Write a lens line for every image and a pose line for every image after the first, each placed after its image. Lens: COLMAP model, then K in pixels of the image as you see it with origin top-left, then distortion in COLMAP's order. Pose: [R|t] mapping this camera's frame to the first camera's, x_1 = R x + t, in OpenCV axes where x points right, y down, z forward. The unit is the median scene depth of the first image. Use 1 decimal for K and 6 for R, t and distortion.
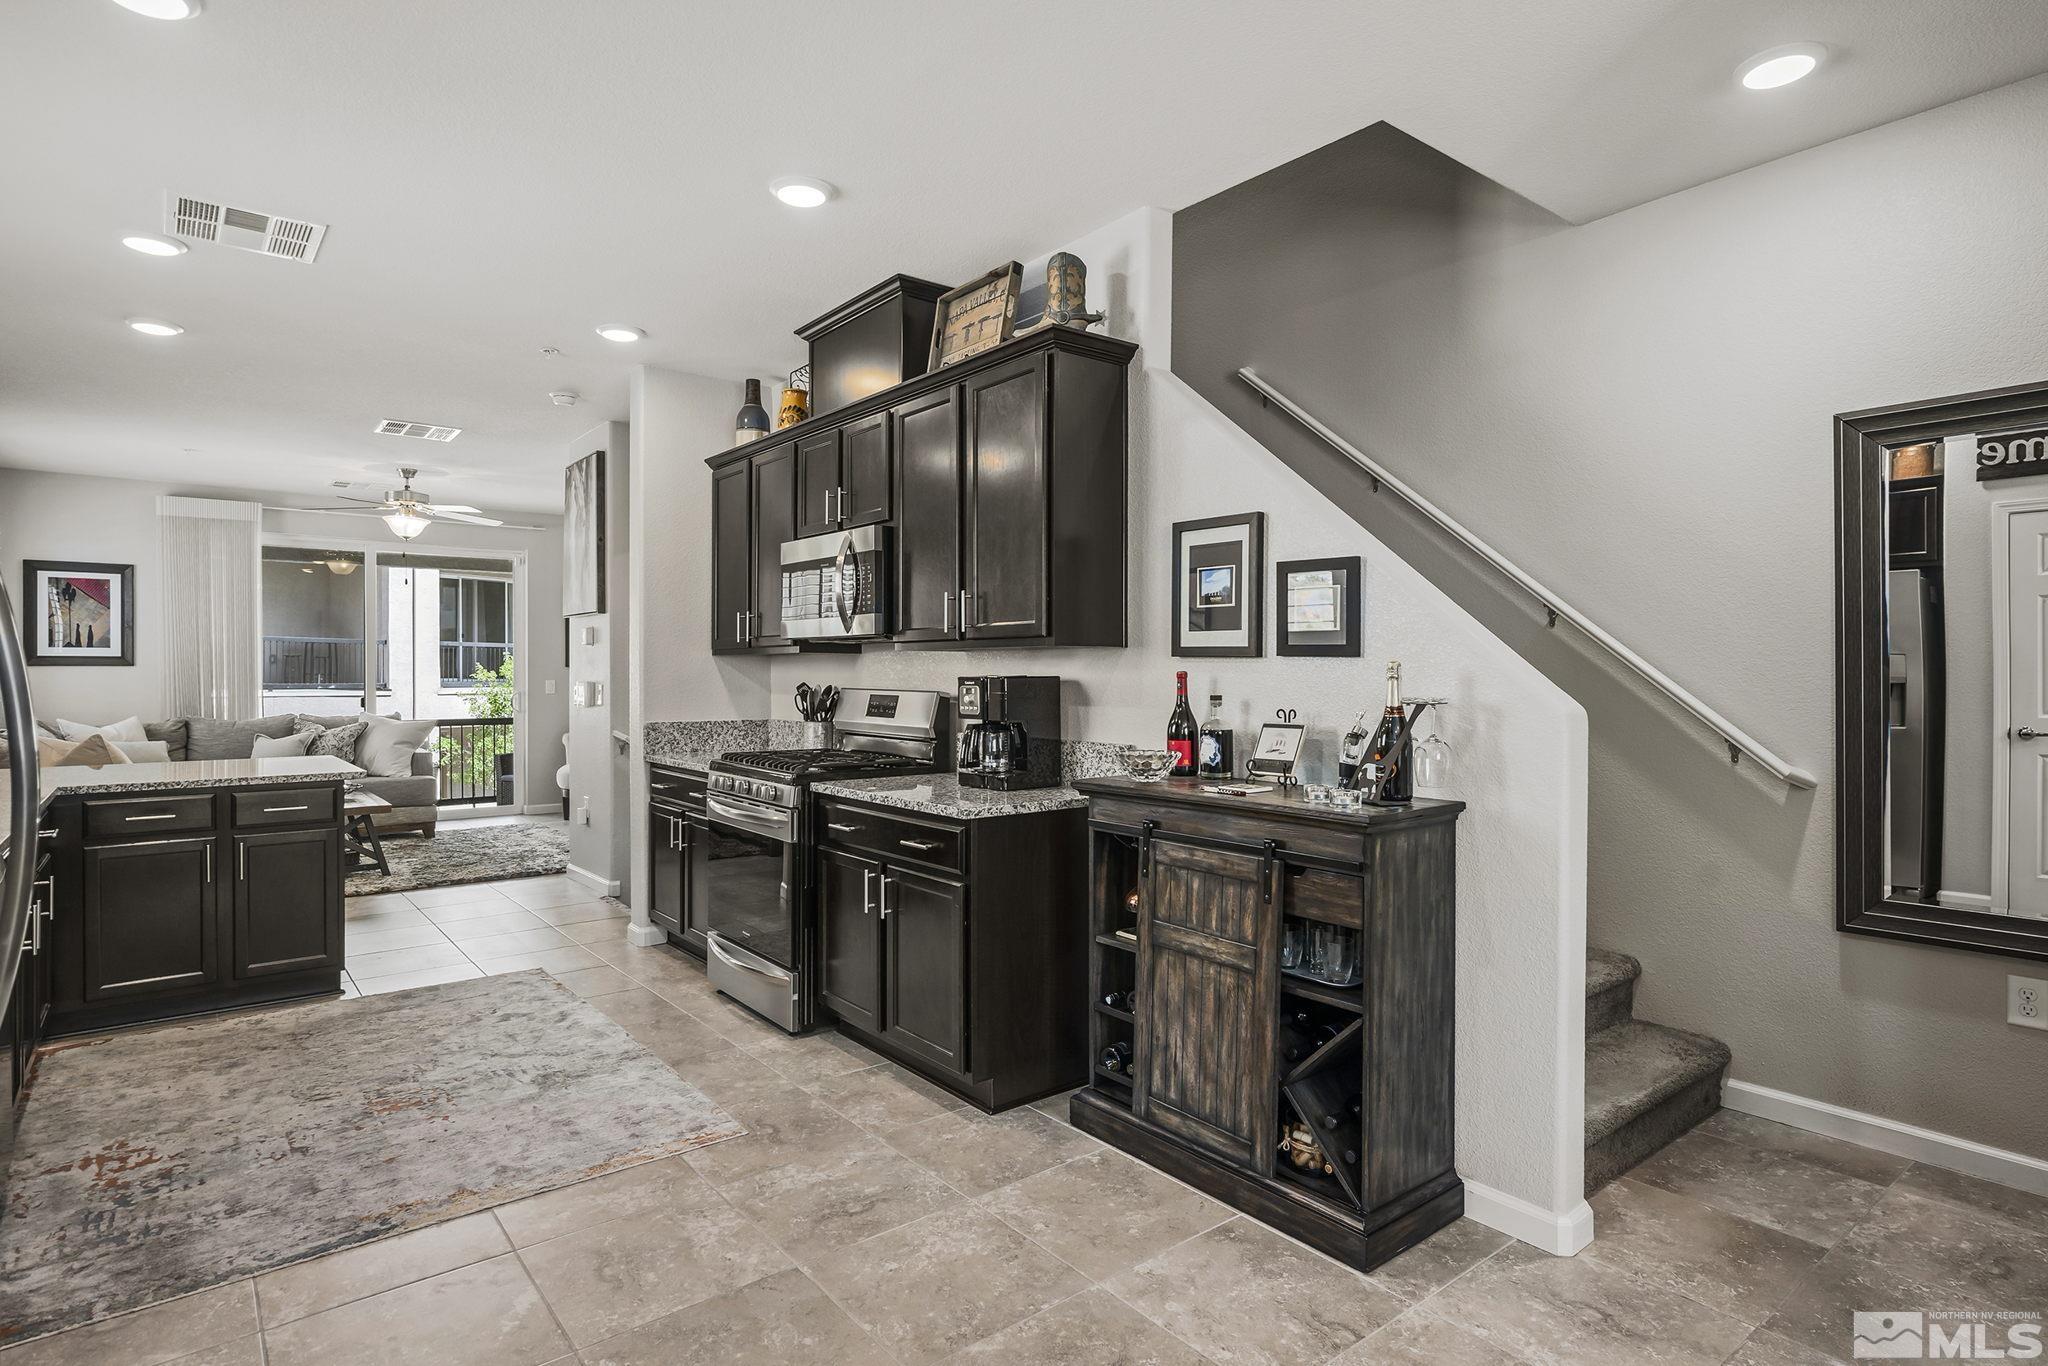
lens RADIAL K [[1067.8, 0, 1024.0], [0, 1067.8, 683.0], [0, 0, 1]] dist [0.000771, 0.000763]
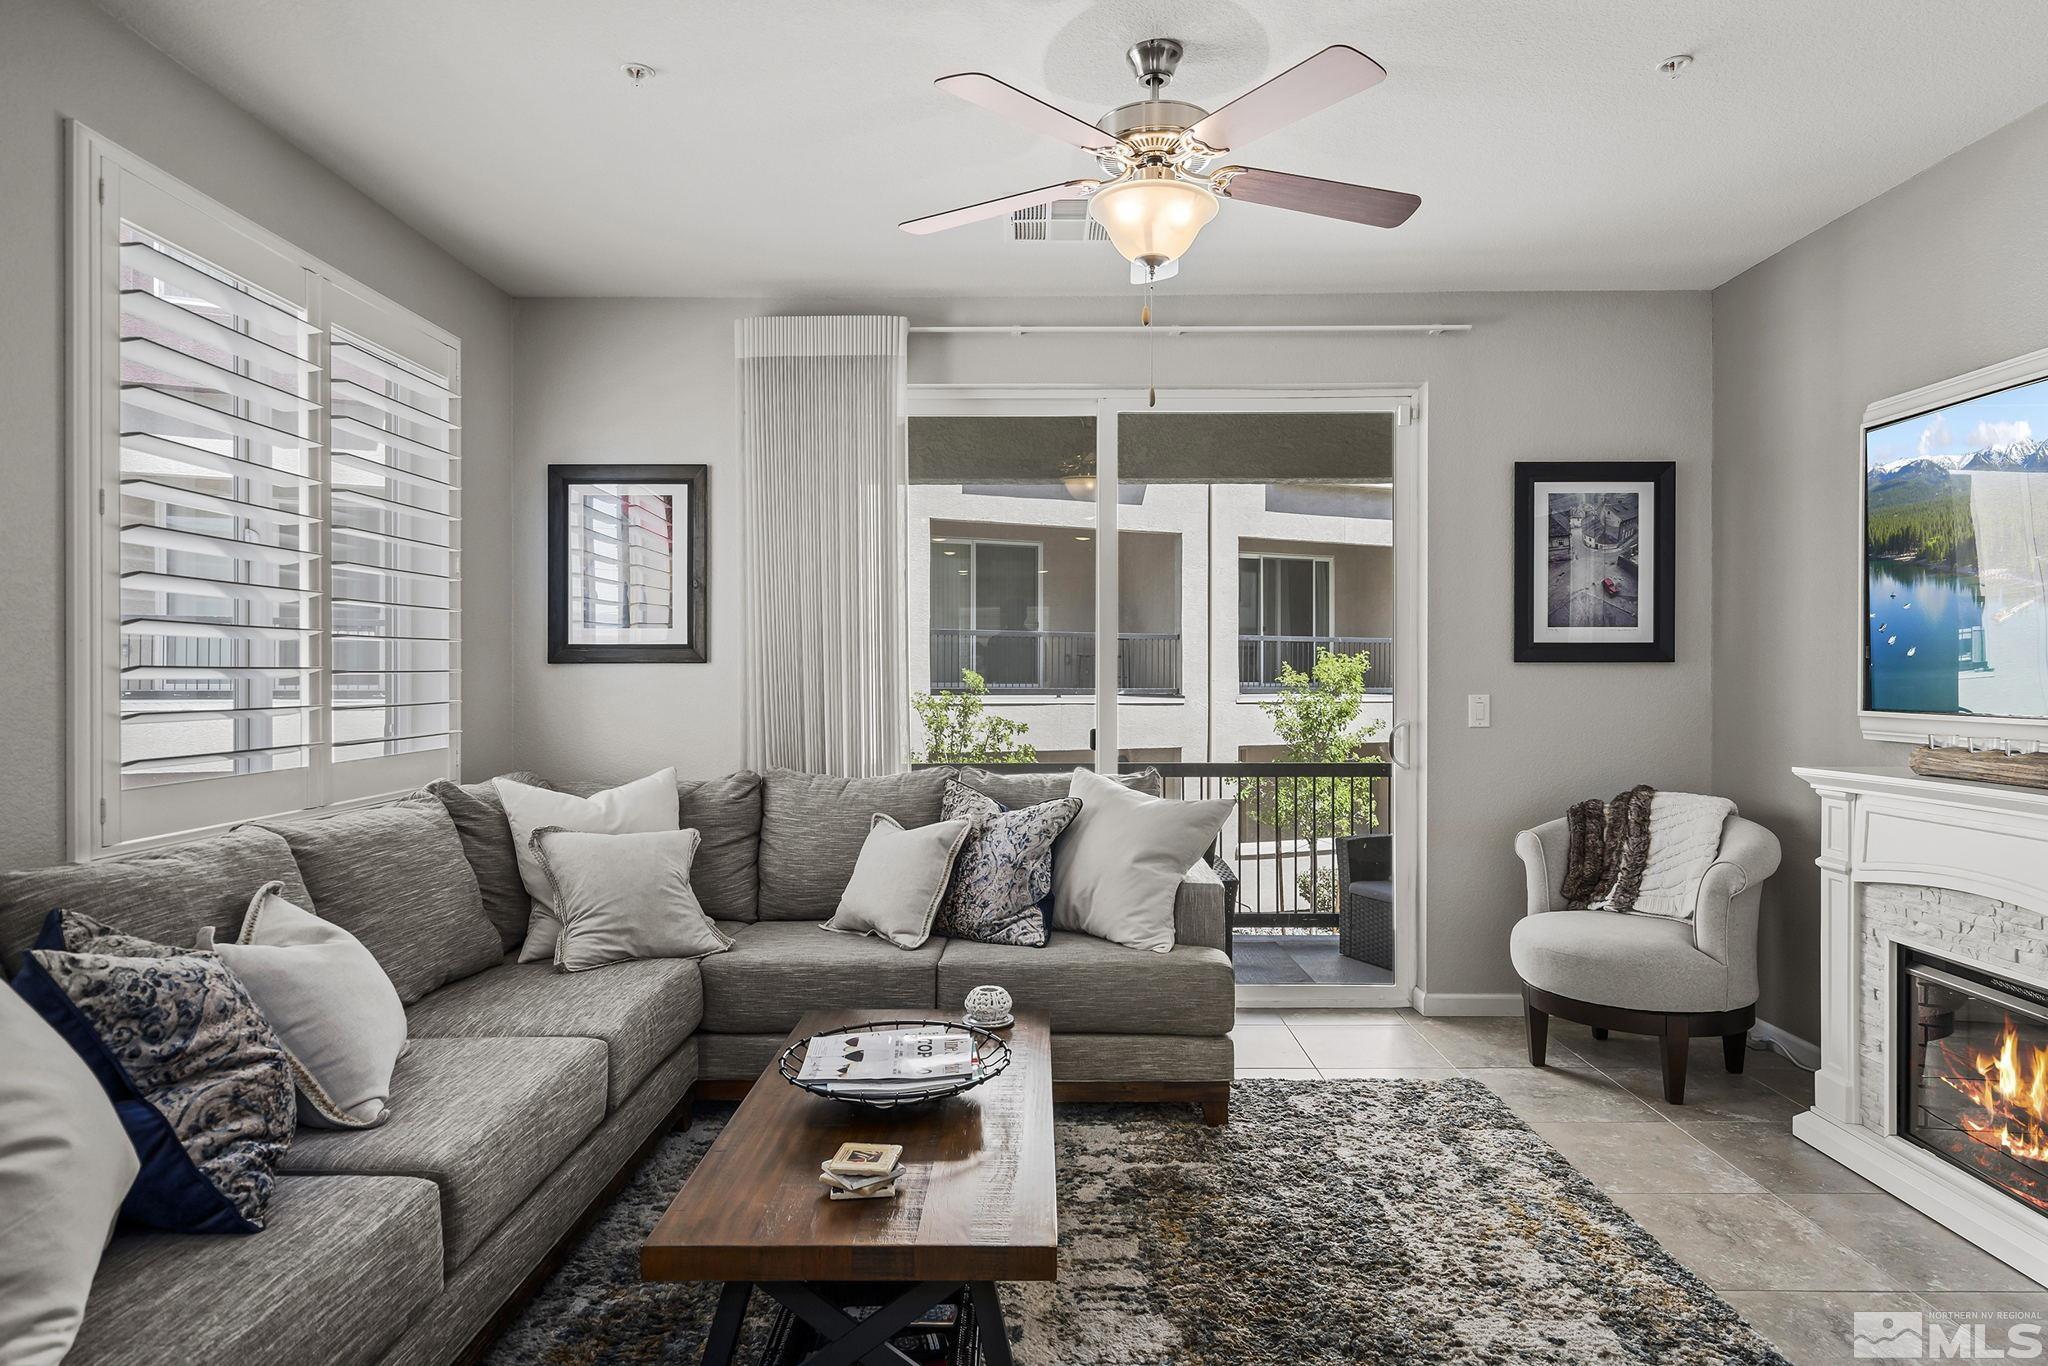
lens RADIAL K [[1153.7, 0, 1028.3], [0, 1153.7, 680.4], [0, 0, 1]] dist [0.001313, 0.002691]
pose [[0.777641, 0.003677, -0.628698, -0.358087], [-0.006579, 0.999976, -0.002290, -0.007230], [0.628674, 0.005917, 0.777646, 0.651963]]
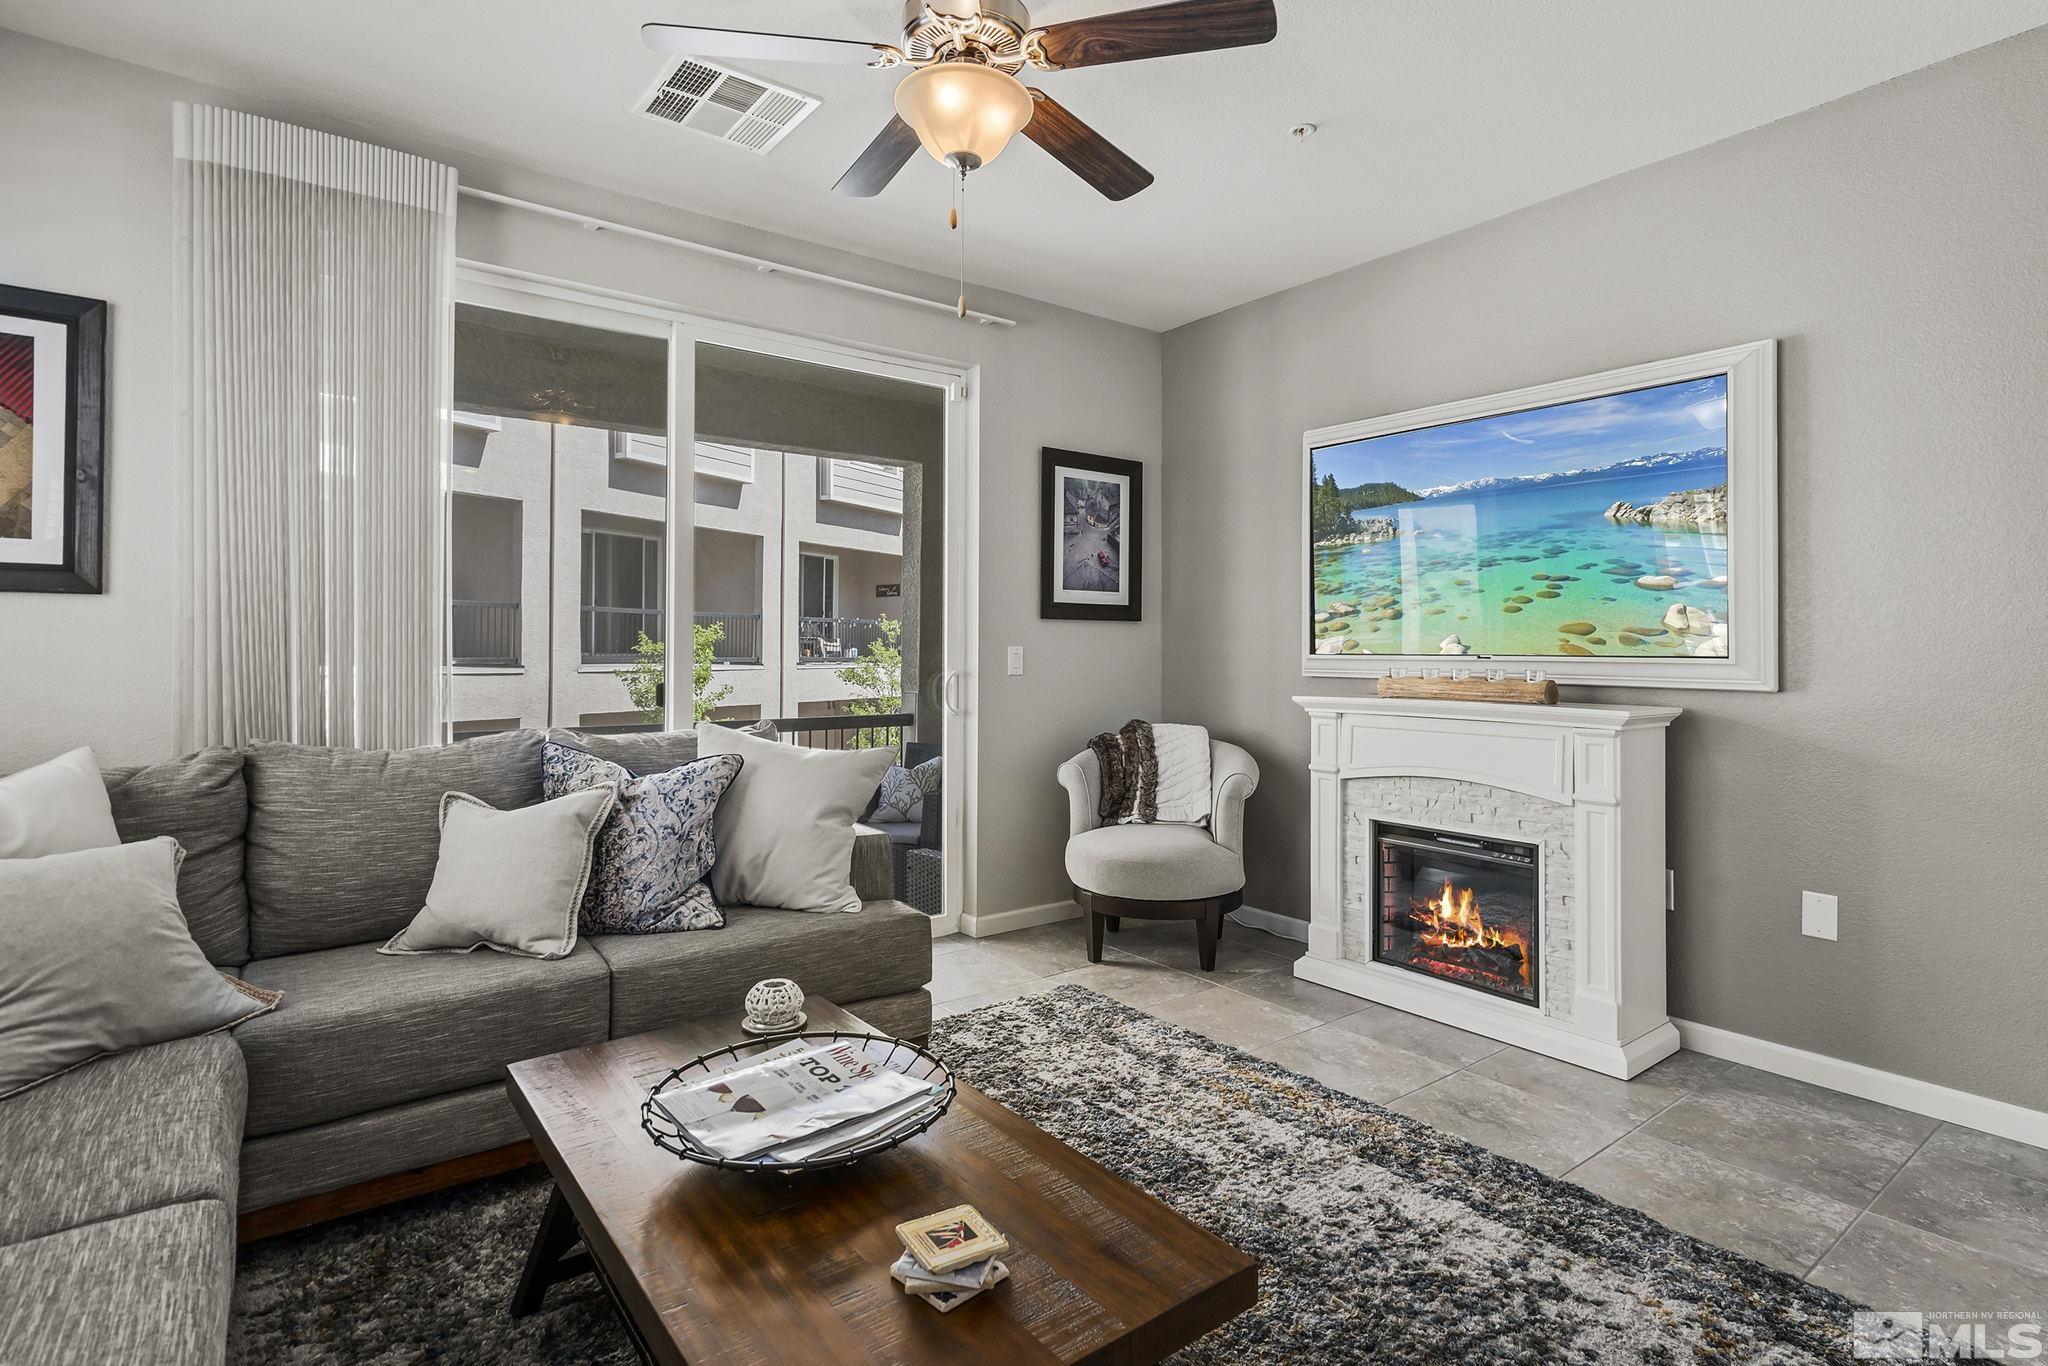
lens RADIAL K [[1016.4, 0, 1027.7], [0, 1016.4, 641.1], [0, 0, 1]] dist [-0.001221, 0.001119]
pose [[0.999722, 0.002403, -0.023448, -0.513933], [-0.002877, 0.999792, -0.020210, 0.004836], [0.023395, 0.020272, 0.999521, 0.663206]]
